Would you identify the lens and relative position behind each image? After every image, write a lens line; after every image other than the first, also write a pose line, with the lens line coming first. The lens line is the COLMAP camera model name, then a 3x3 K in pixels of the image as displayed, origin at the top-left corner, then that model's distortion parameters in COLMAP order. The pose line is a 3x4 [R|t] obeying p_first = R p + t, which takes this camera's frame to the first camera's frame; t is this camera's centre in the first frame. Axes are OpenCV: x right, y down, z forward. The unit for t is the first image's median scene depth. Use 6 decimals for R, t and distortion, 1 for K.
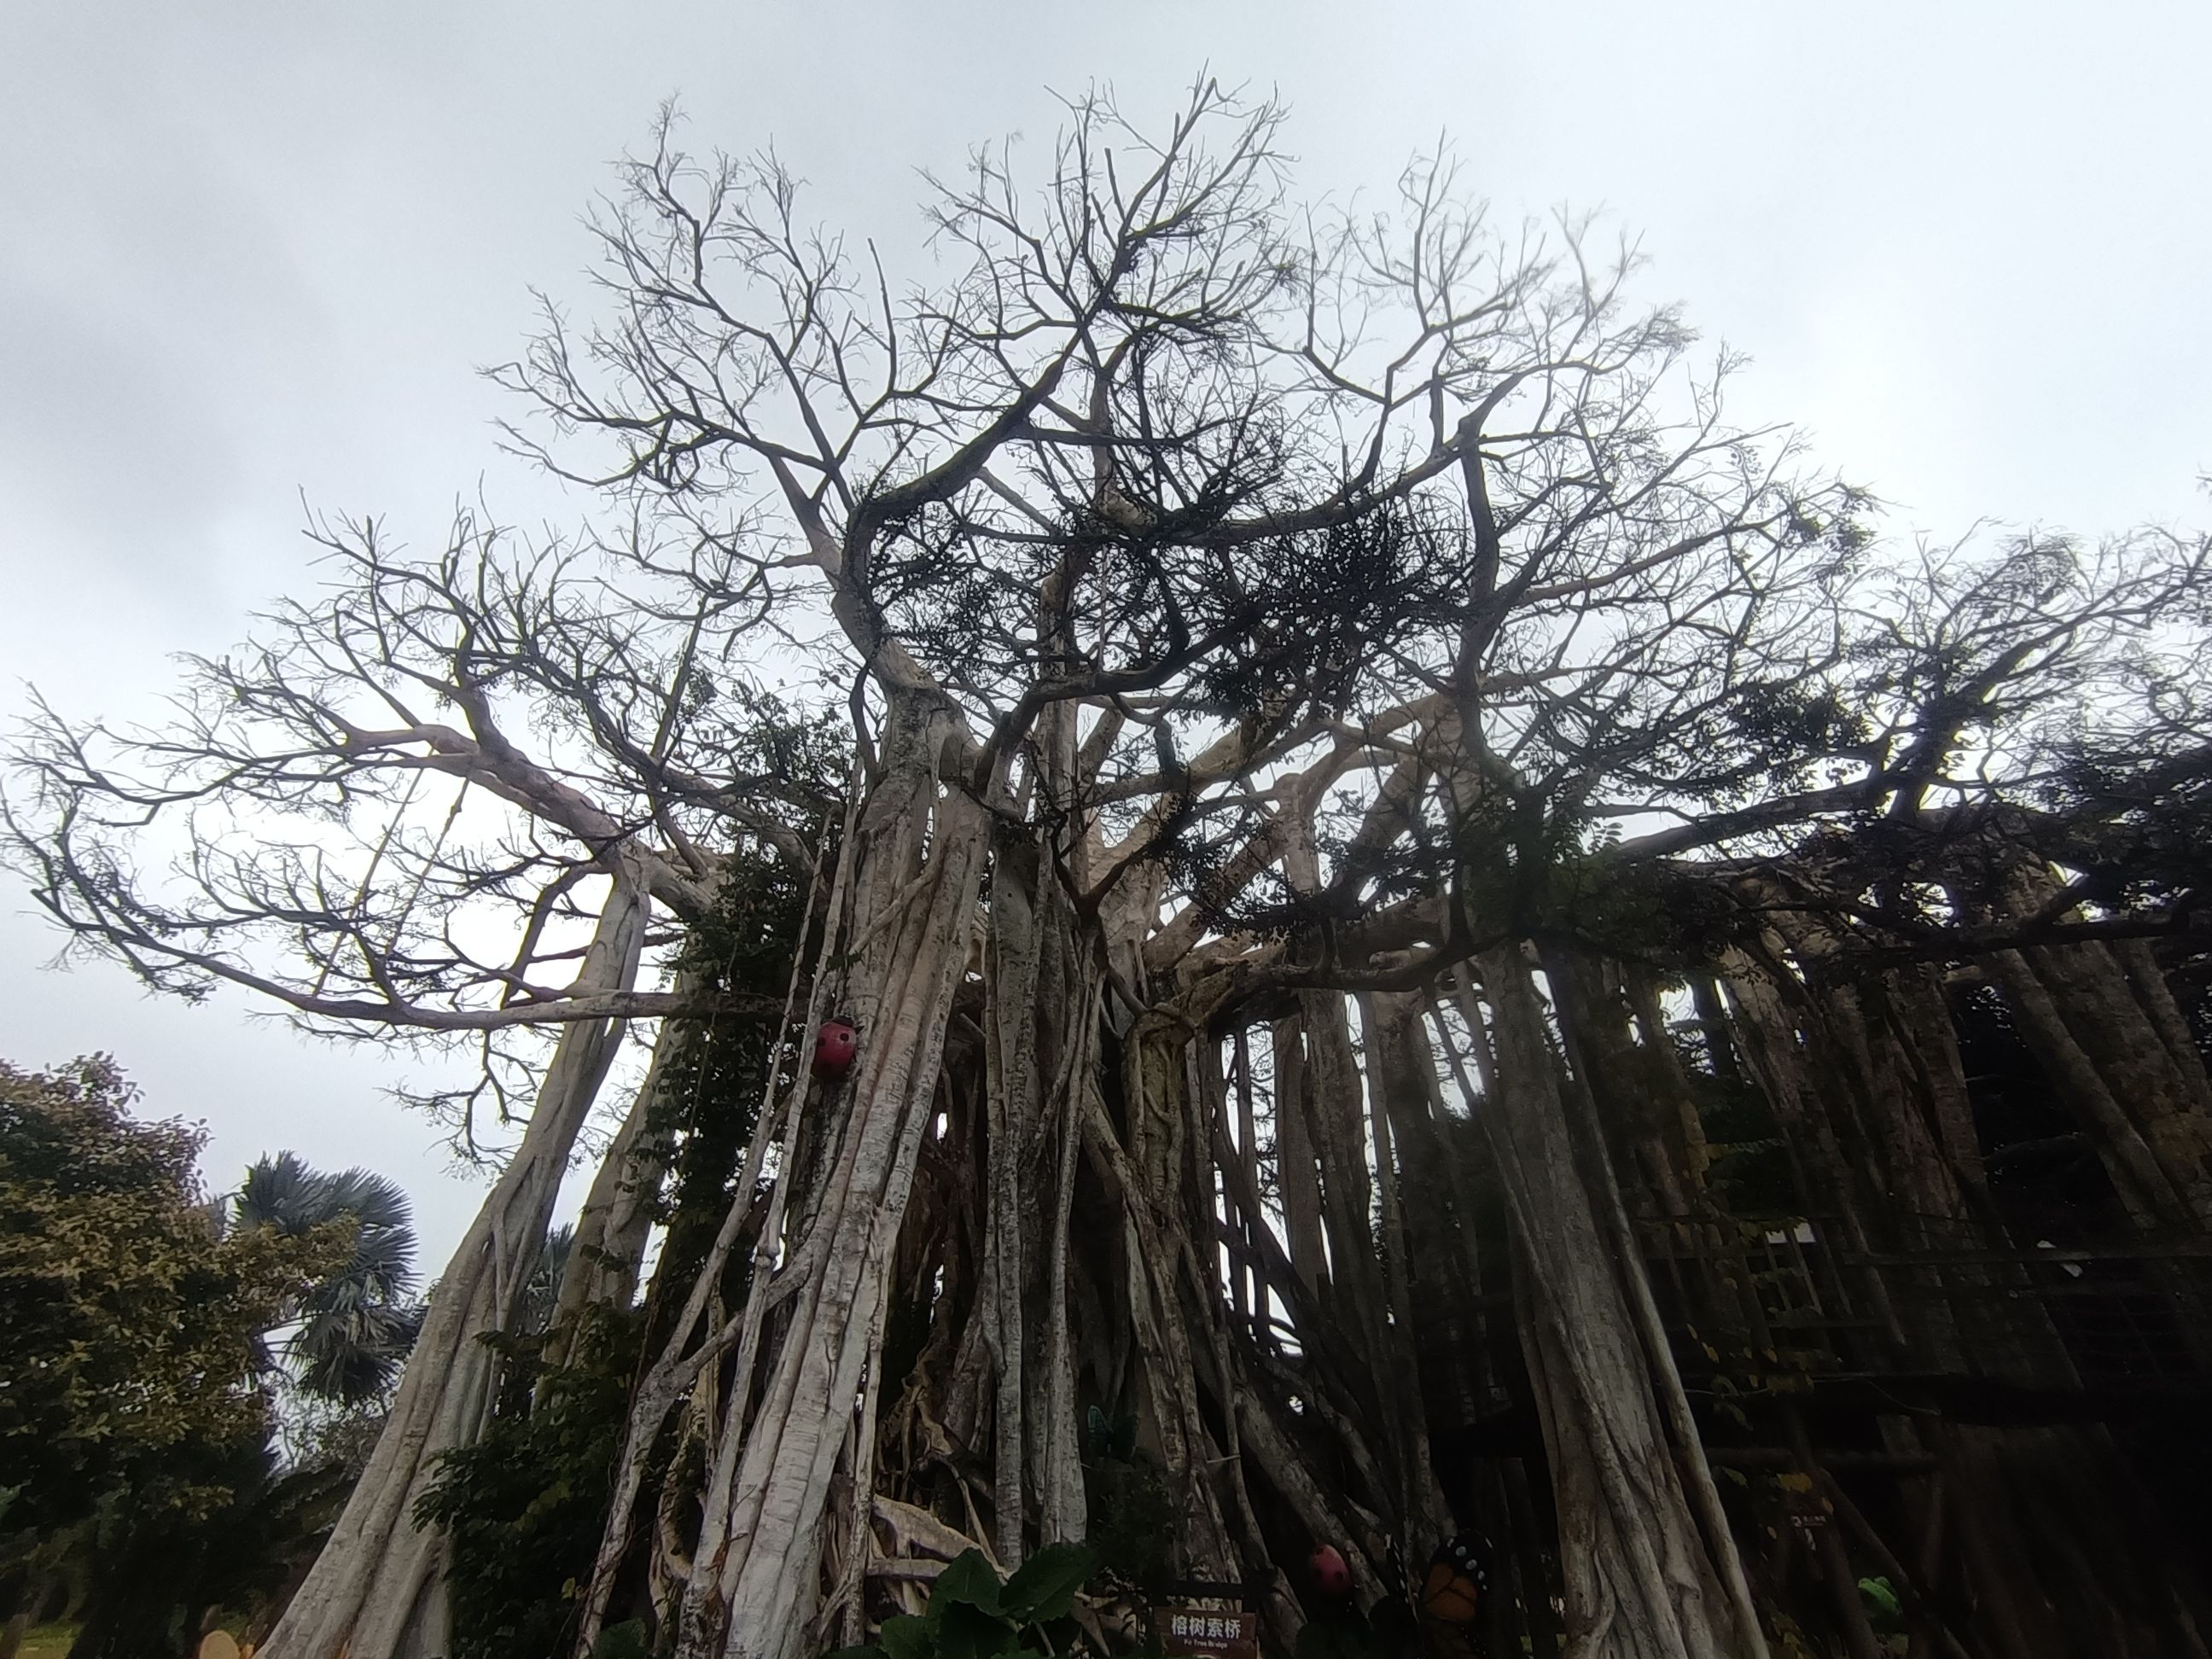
lens RADIAL K [[1073.2, 0, 1120.2], [0, 1073.2, 819.3], [0, 0, 1]] dist [0.000320, 0.000169]
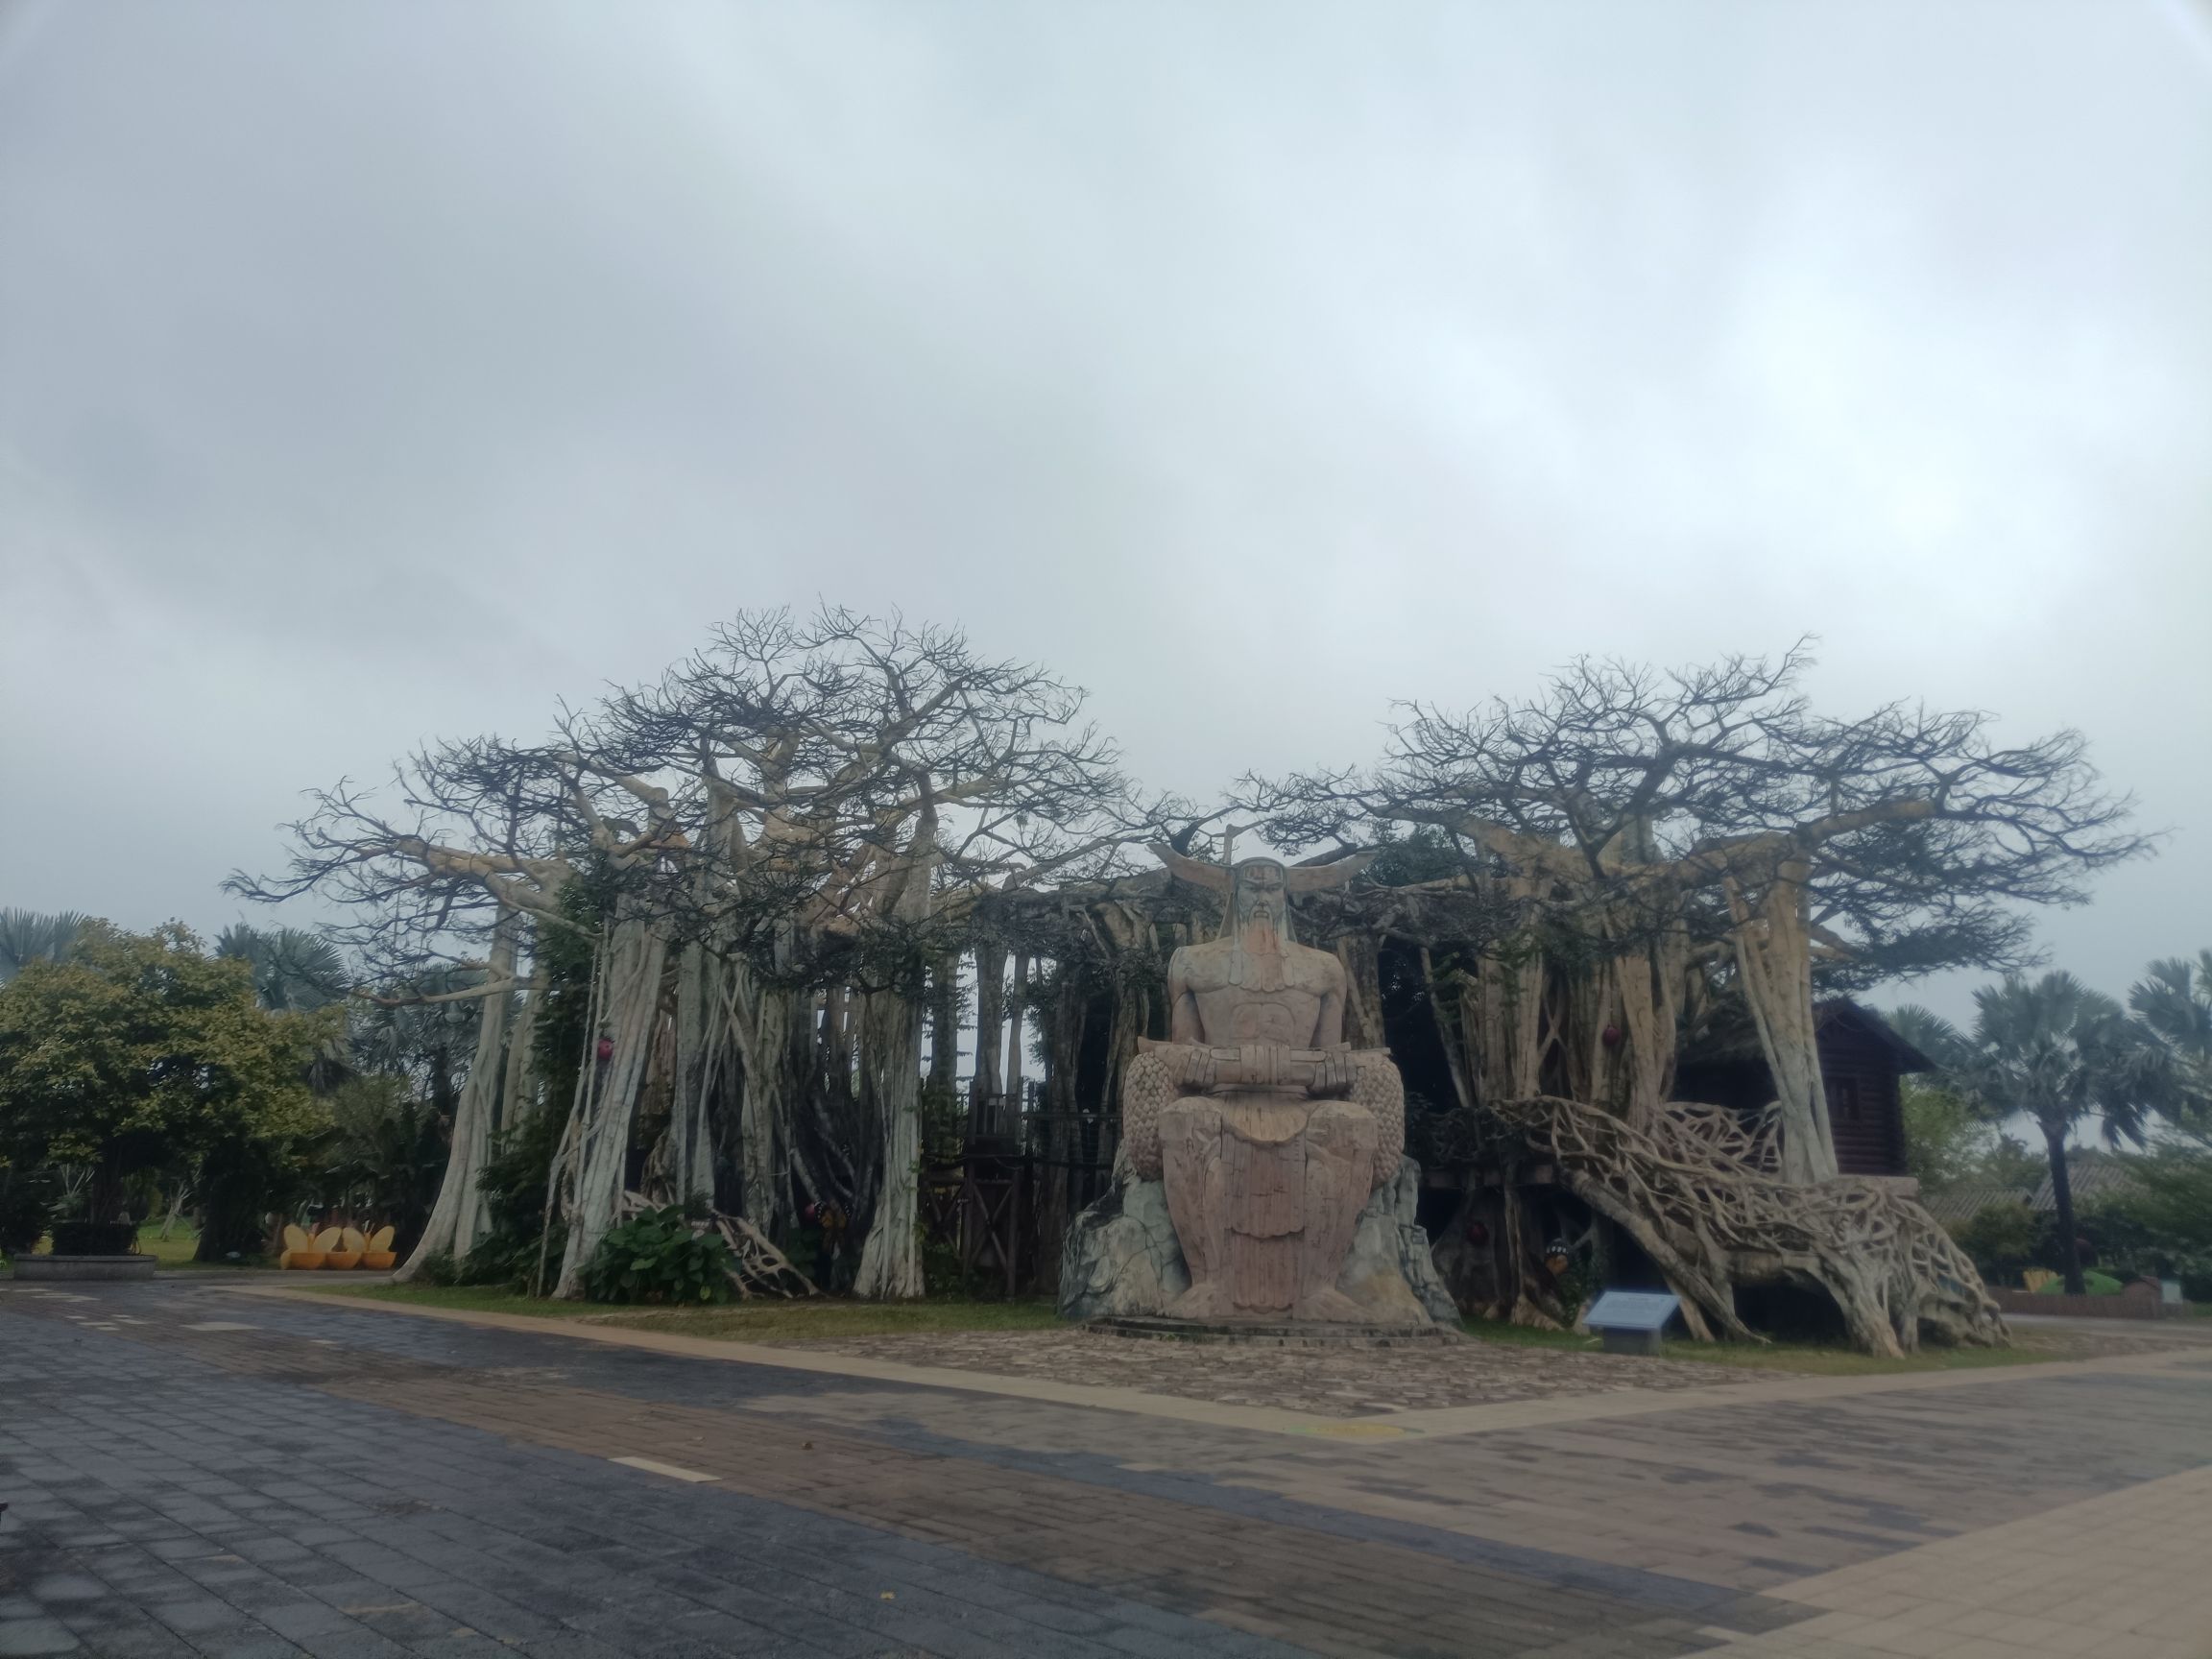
lens RADIAL K [[1625.8, 0, 1097.2], [0, 1625.8, 827.0], [0, 0, 1]] dist [0.034527, -0.002858]
pose [[0.998999, 0.014789, -0.042227, 0.938190], [0.002280, 0.925738, 0.378158, -1.525587], [0.044683, -0.377876, 0.924777, -2.095239]]
